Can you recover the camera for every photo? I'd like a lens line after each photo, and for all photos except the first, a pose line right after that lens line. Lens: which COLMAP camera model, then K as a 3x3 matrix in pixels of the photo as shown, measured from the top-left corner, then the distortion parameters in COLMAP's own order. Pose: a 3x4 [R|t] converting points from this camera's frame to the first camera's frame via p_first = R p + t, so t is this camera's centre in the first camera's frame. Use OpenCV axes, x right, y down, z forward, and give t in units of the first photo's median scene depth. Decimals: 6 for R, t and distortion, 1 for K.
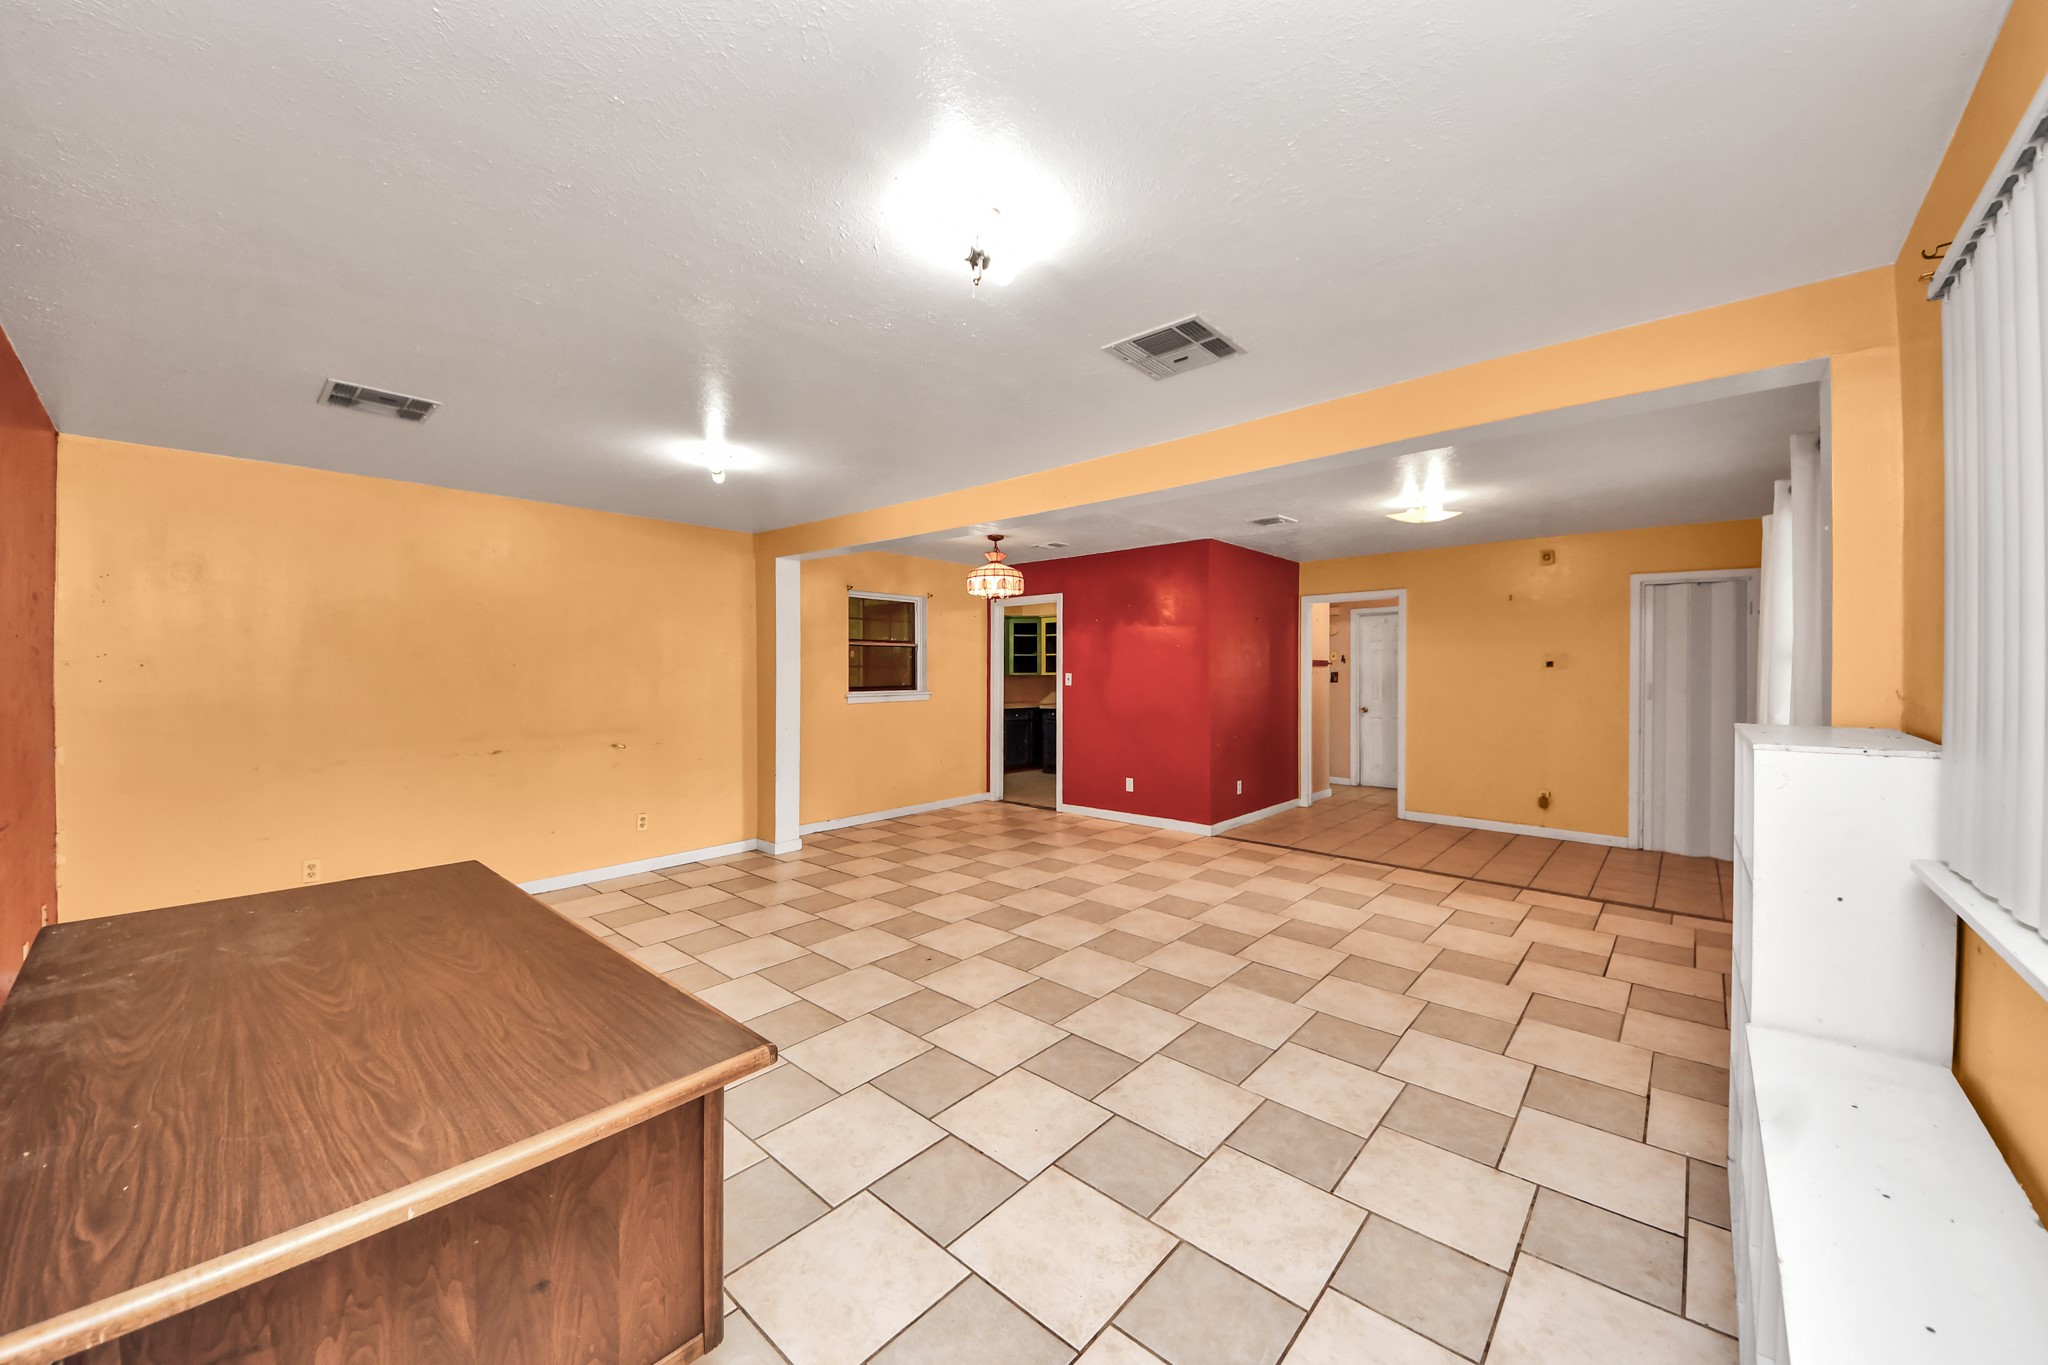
lens RADIAL K [[730.1, 0, 1024.0], [0, 730.1, 682.5], [0, 0, 1]] dist [-0.001629, -0.011004]
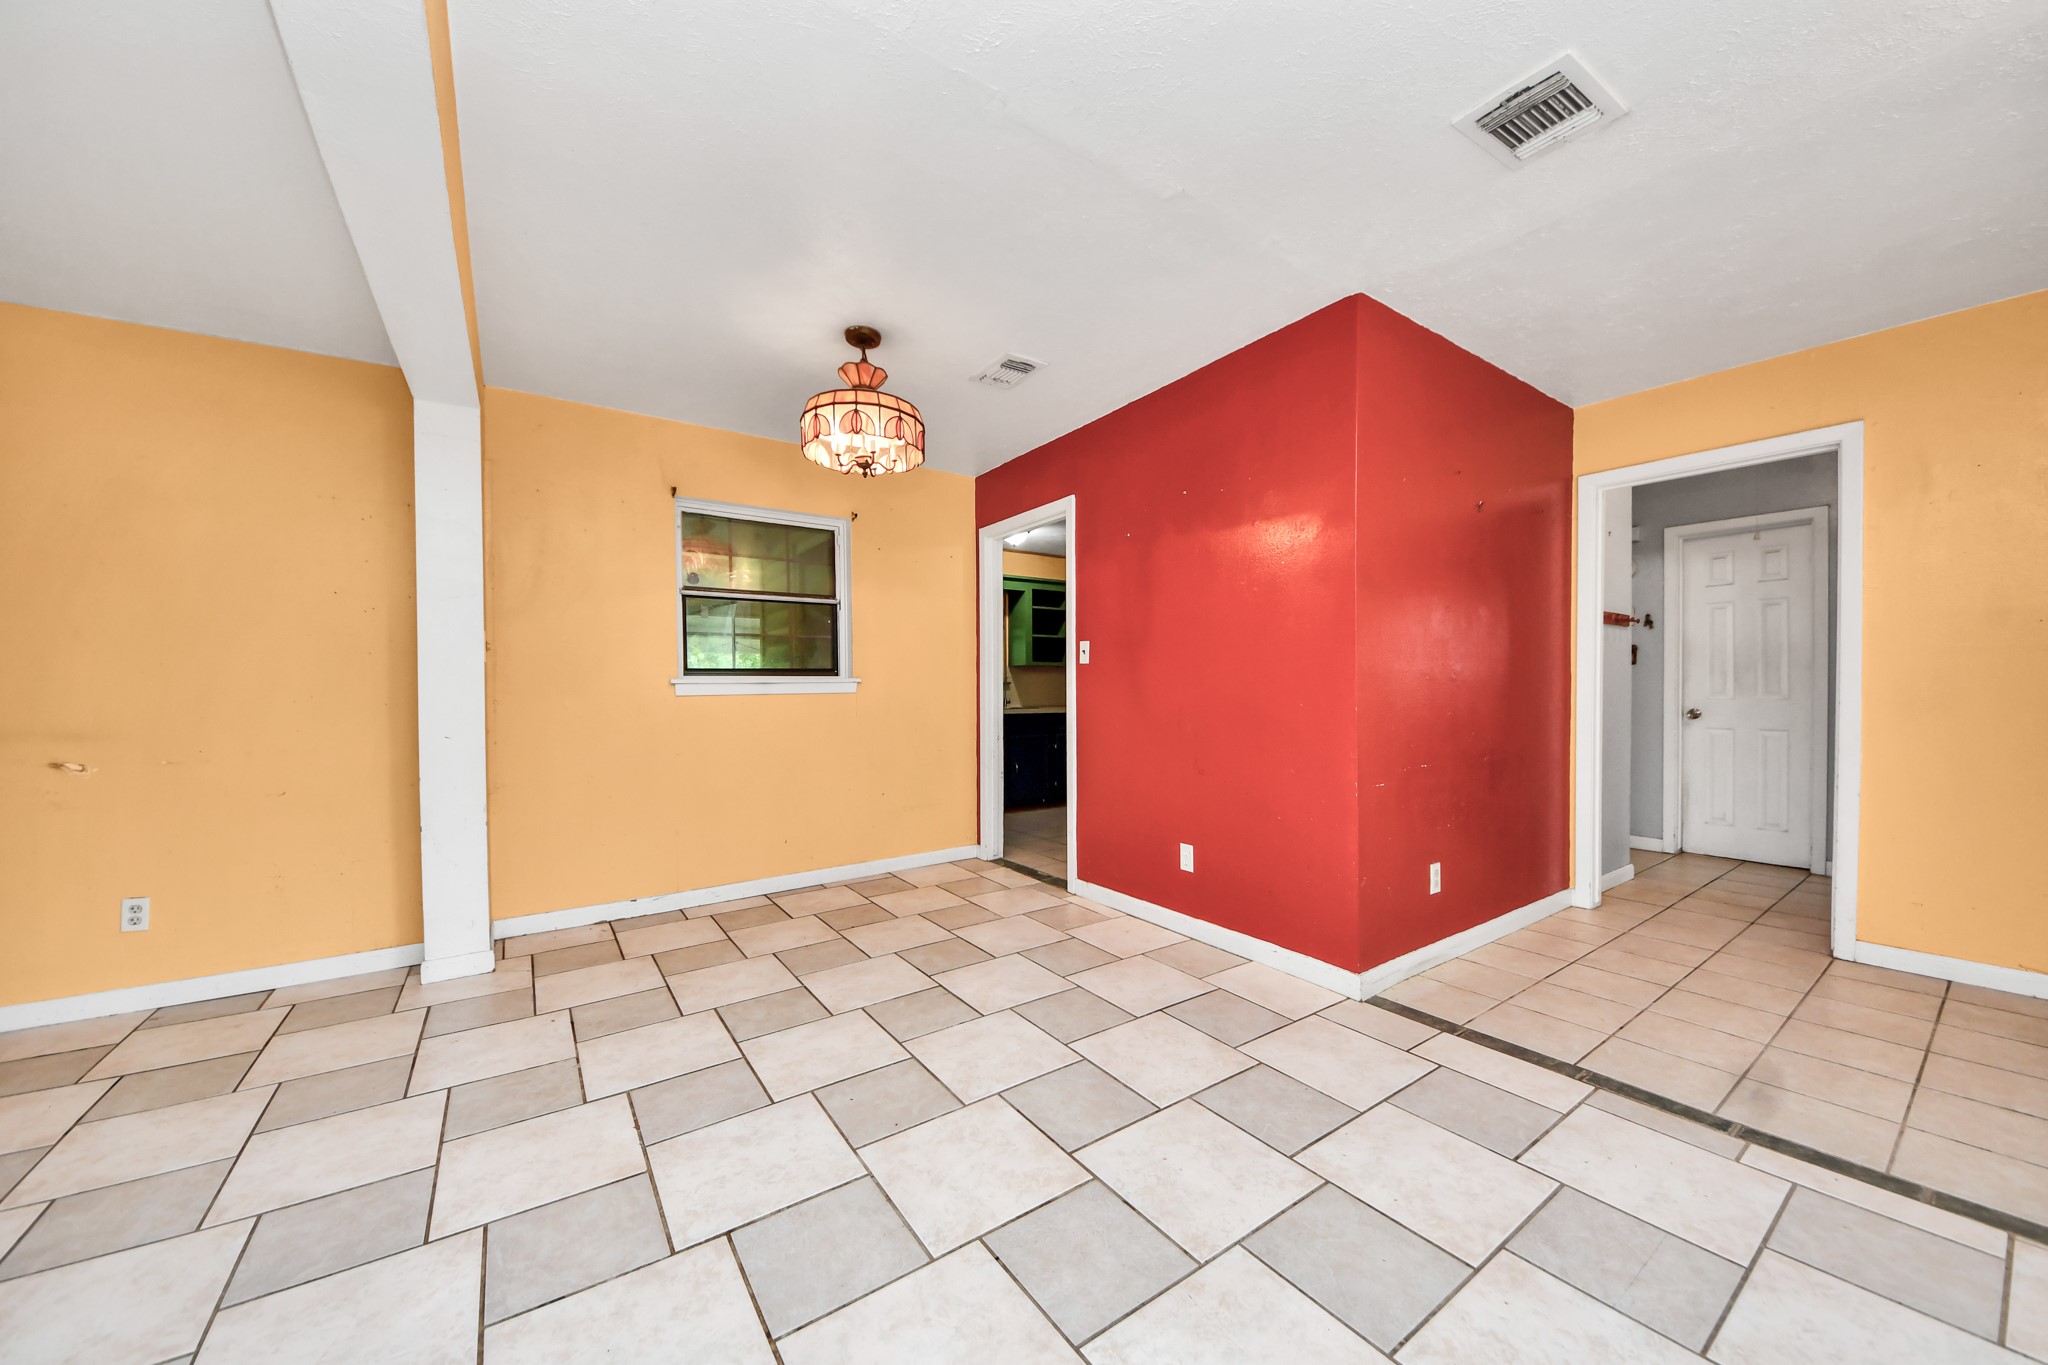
lens RADIAL K [[732.4, 0, 997.6], [0, 732.4, 696.6], [0, 0, 1]] dist [0.017721, -0.015052]
pose [[0.968525, -0.004007, -0.248885, 0.129793], [0.004967, 0.999982, 0.003230, 0.025714], [0.248868, -0.004365, 0.968528, 0.437635]]
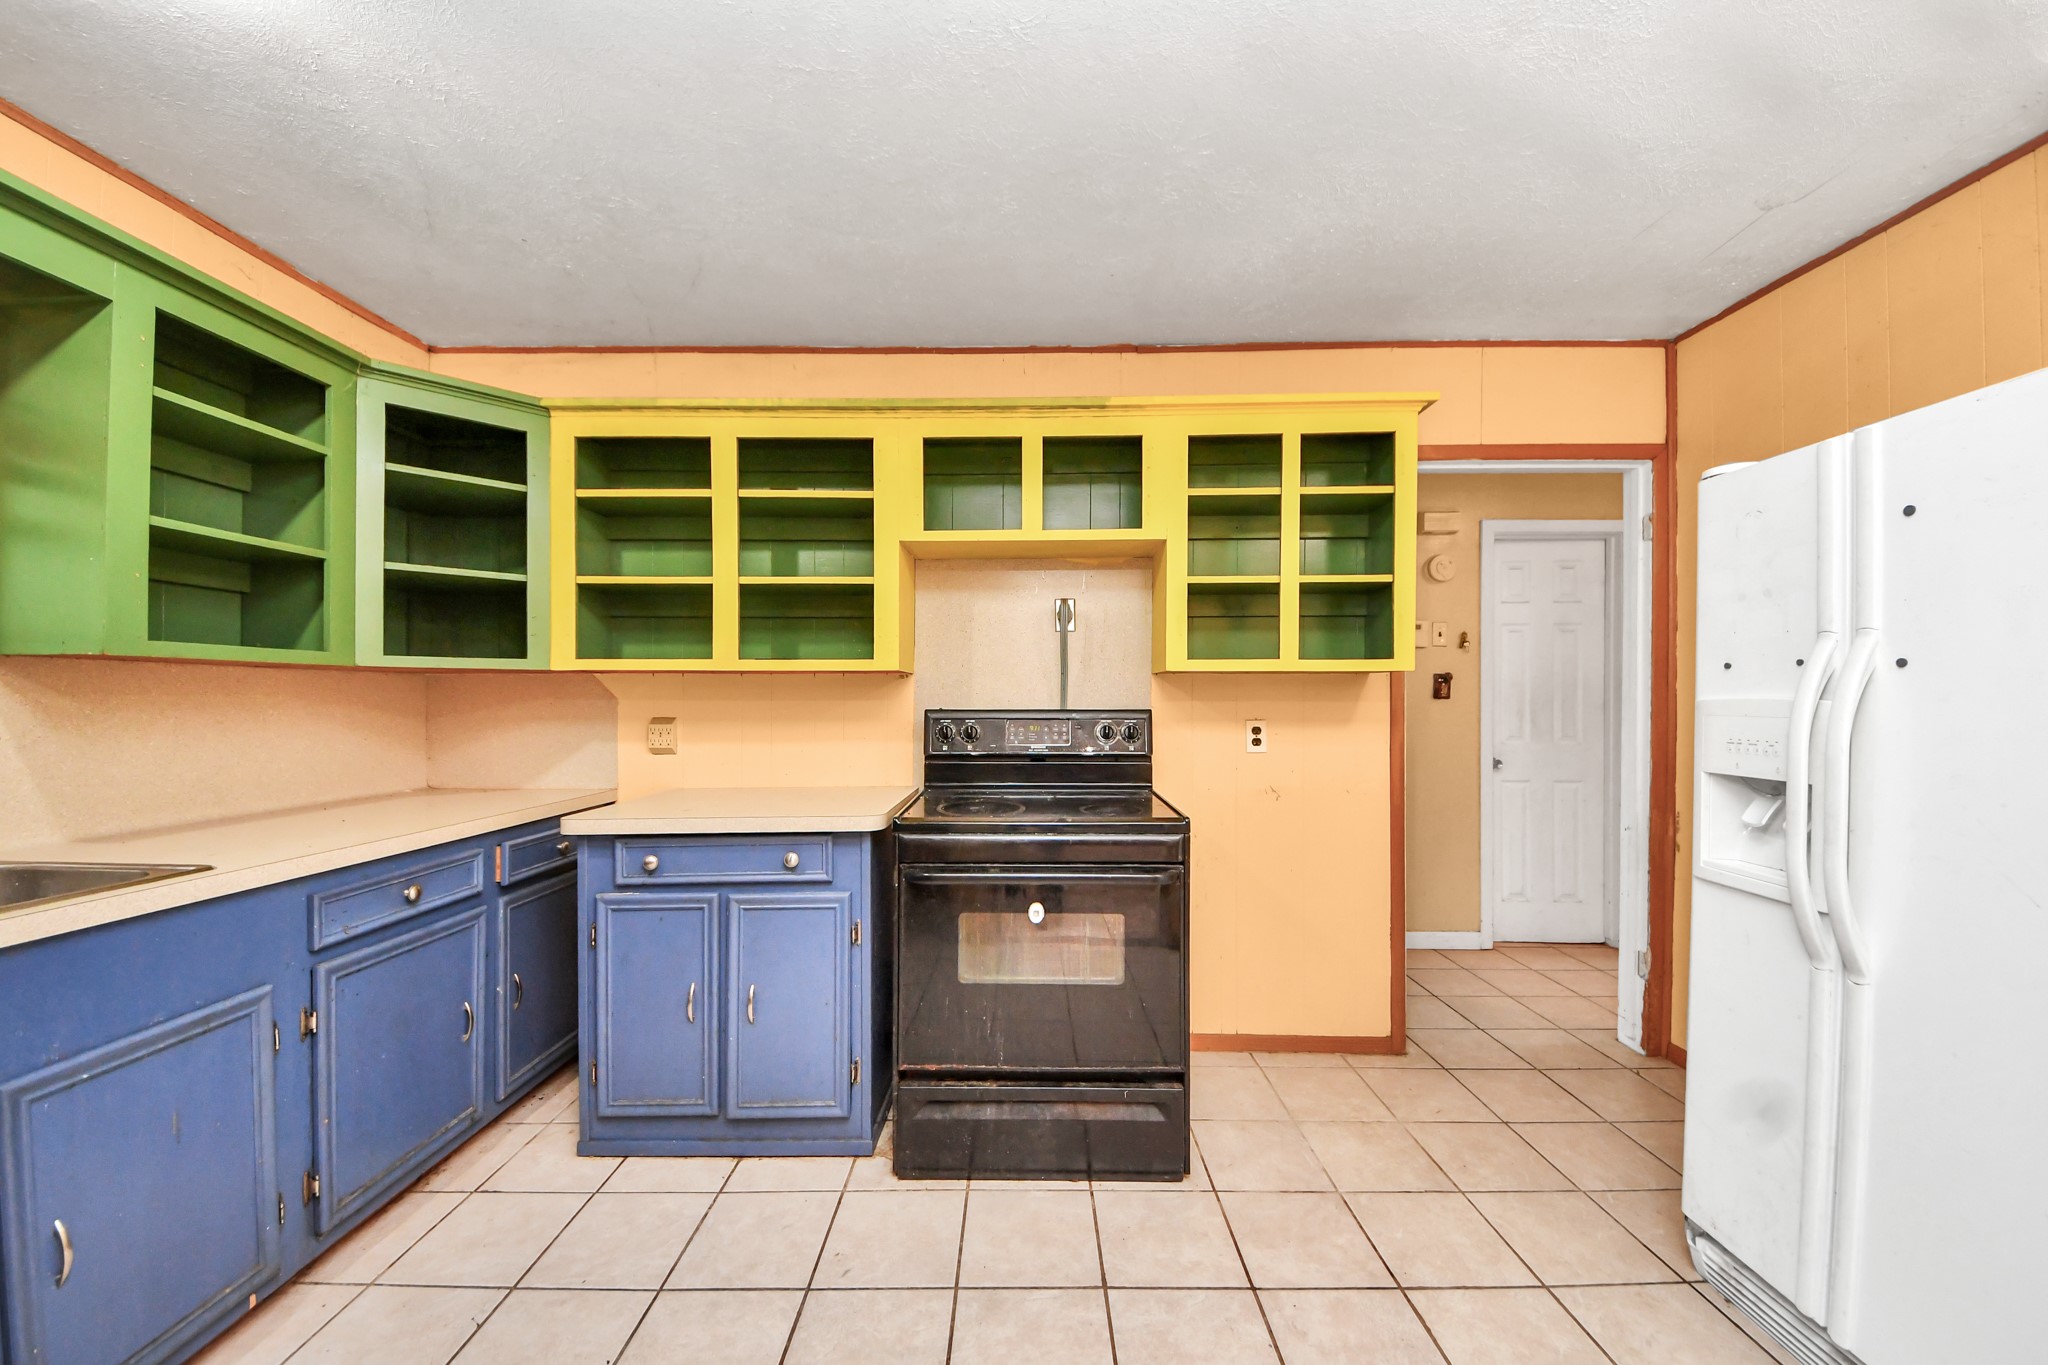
lens RADIAL K [[730.1, 0, 1024.0], [0, 730.1, 682.5], [0, 0, 1]] dist [-0.001629, -0.011004]
pose [[0.735217, 0.015519, 0.677655, -0.027664], [0.003665, 0.999632, -0.026868, 0.001089], [-0.677822, 0.022238, 0.734889, 1.112951]]
